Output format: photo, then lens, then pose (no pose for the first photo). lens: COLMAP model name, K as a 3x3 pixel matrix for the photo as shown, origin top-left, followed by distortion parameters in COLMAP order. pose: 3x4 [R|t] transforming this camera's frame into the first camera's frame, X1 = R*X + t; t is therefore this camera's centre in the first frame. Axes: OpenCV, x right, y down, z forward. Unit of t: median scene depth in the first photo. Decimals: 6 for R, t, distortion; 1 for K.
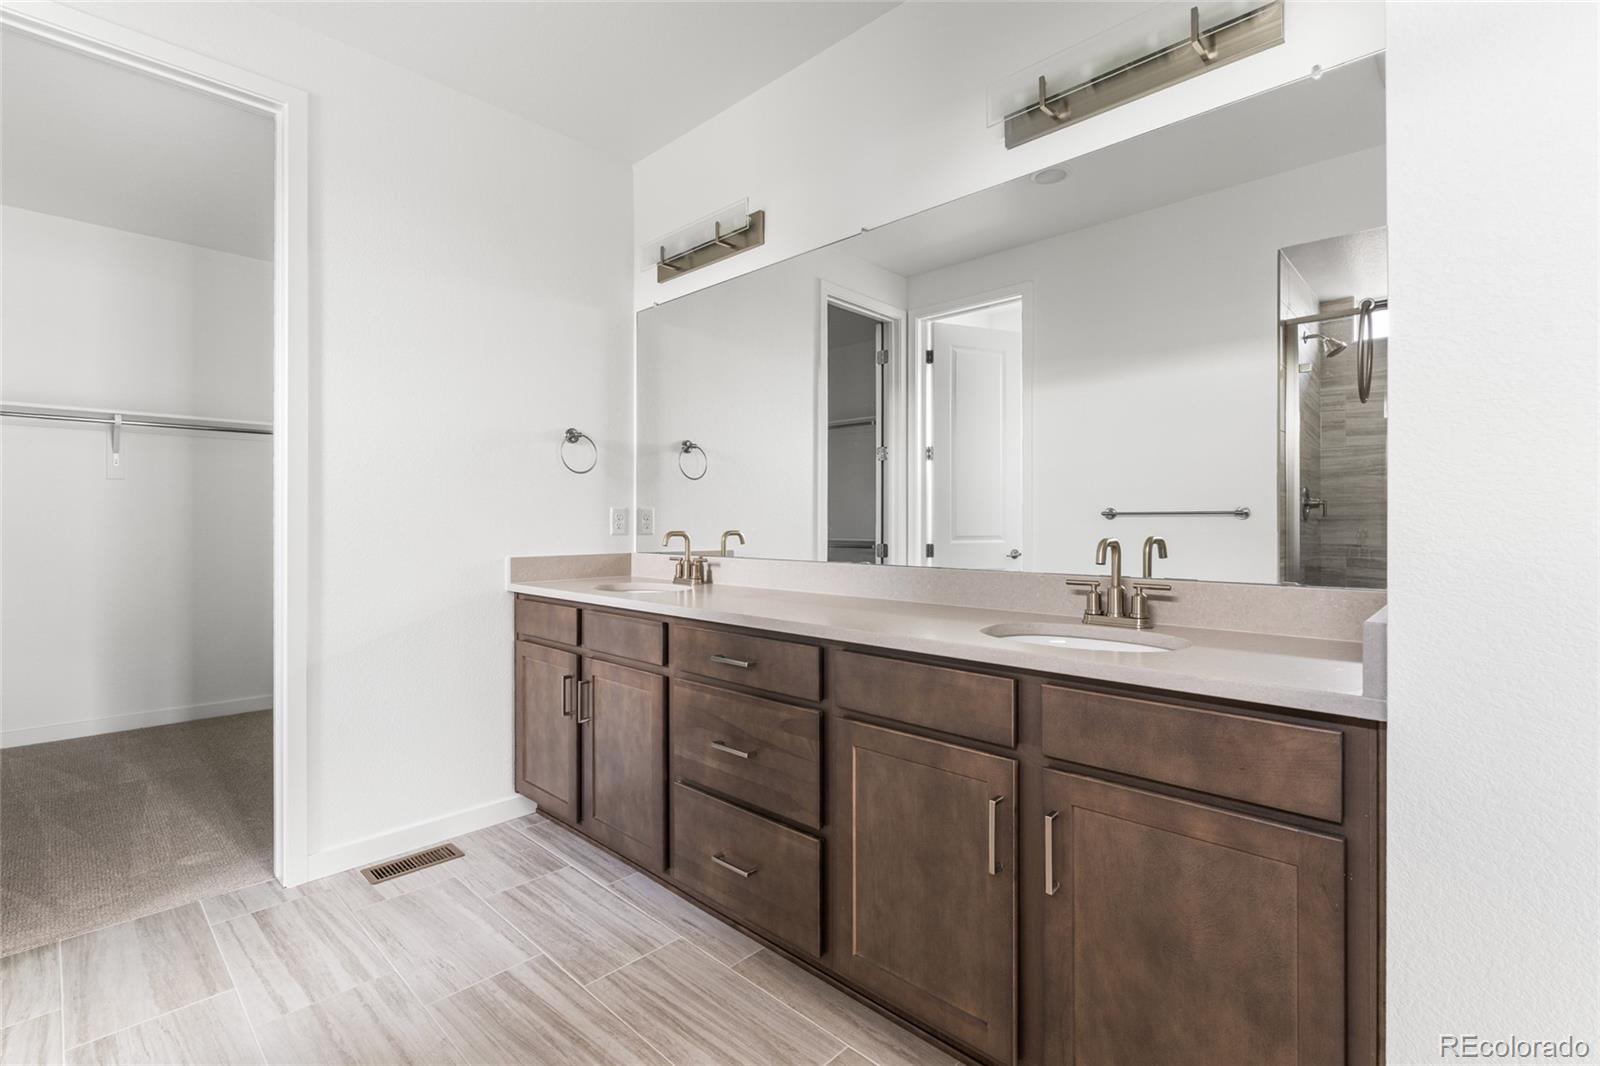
lens RADIAL K [[712.7, 0, 795.8], [0, 712.7, 522.6], [0, 0, 1]] dist [-0.009892, -0.000142]
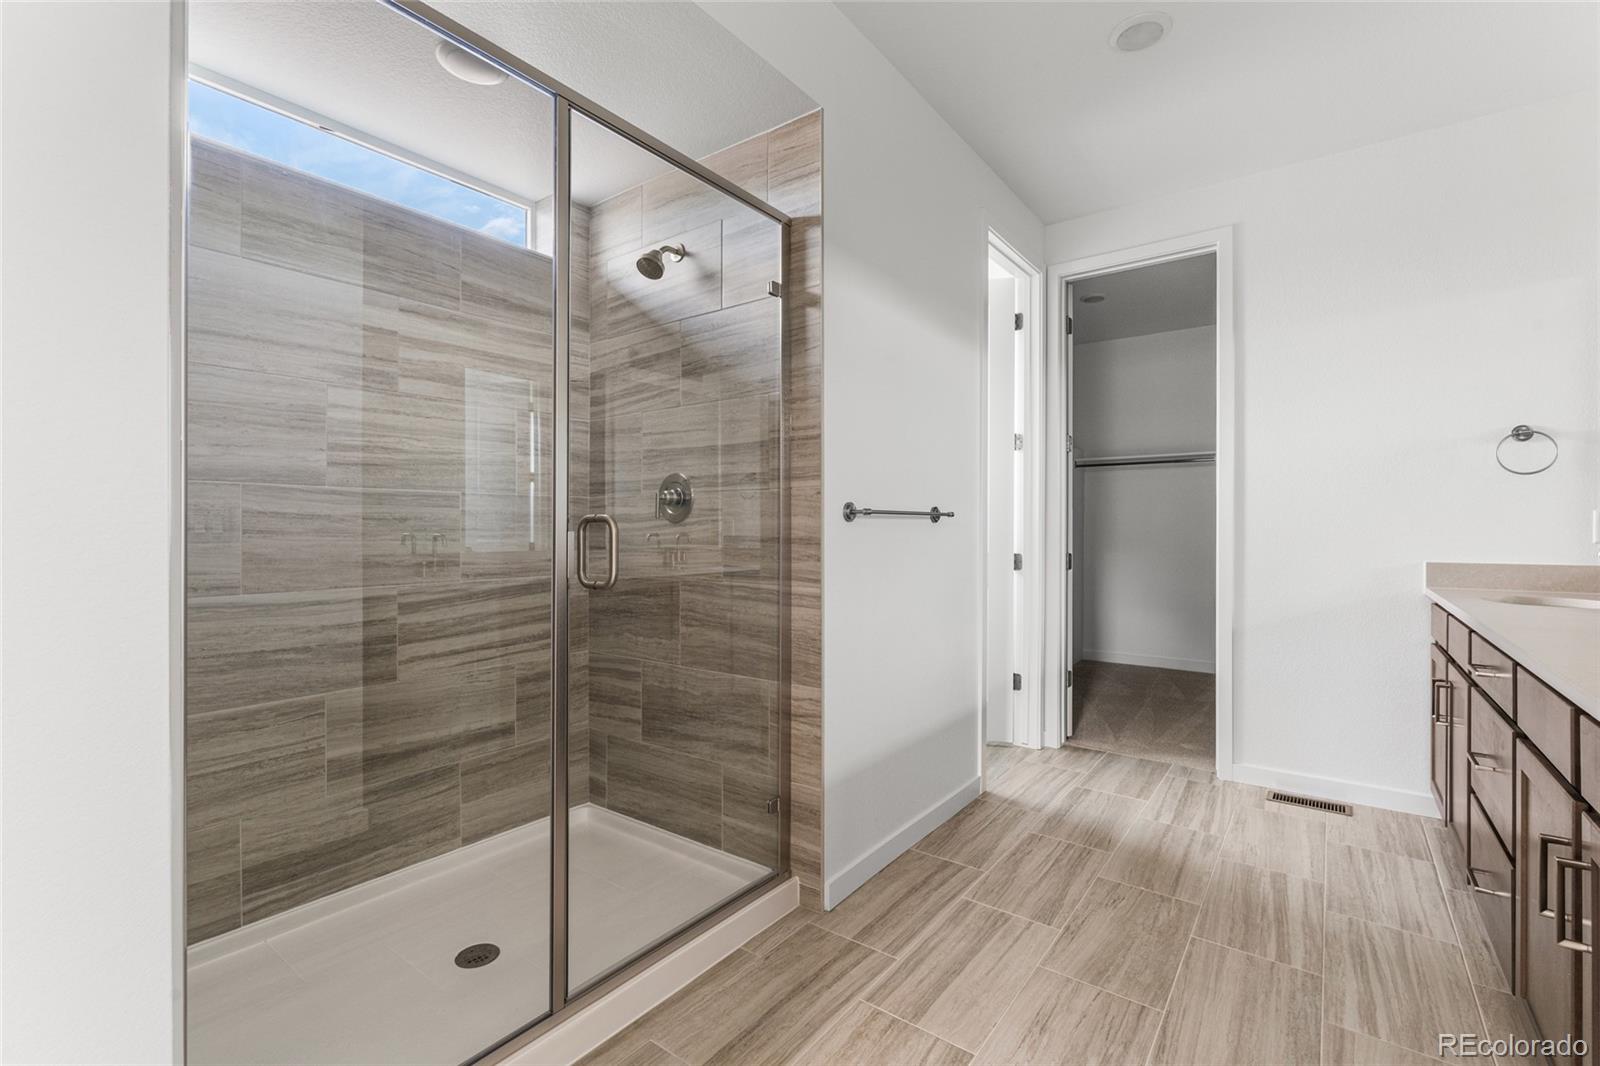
lens RADIAL K [[712.7, 0, 800.7], [0, 712.7, 528.5], [0, 0, 1]] dist [-0.009892, -0.000142]
pose [[0.123744, 0.004544, -0.992304, 0.712008], [0.003739, 0.999980, 0.005046, -0.013537], [0.992307, -0.004335, 0.123724, -0.043196]]
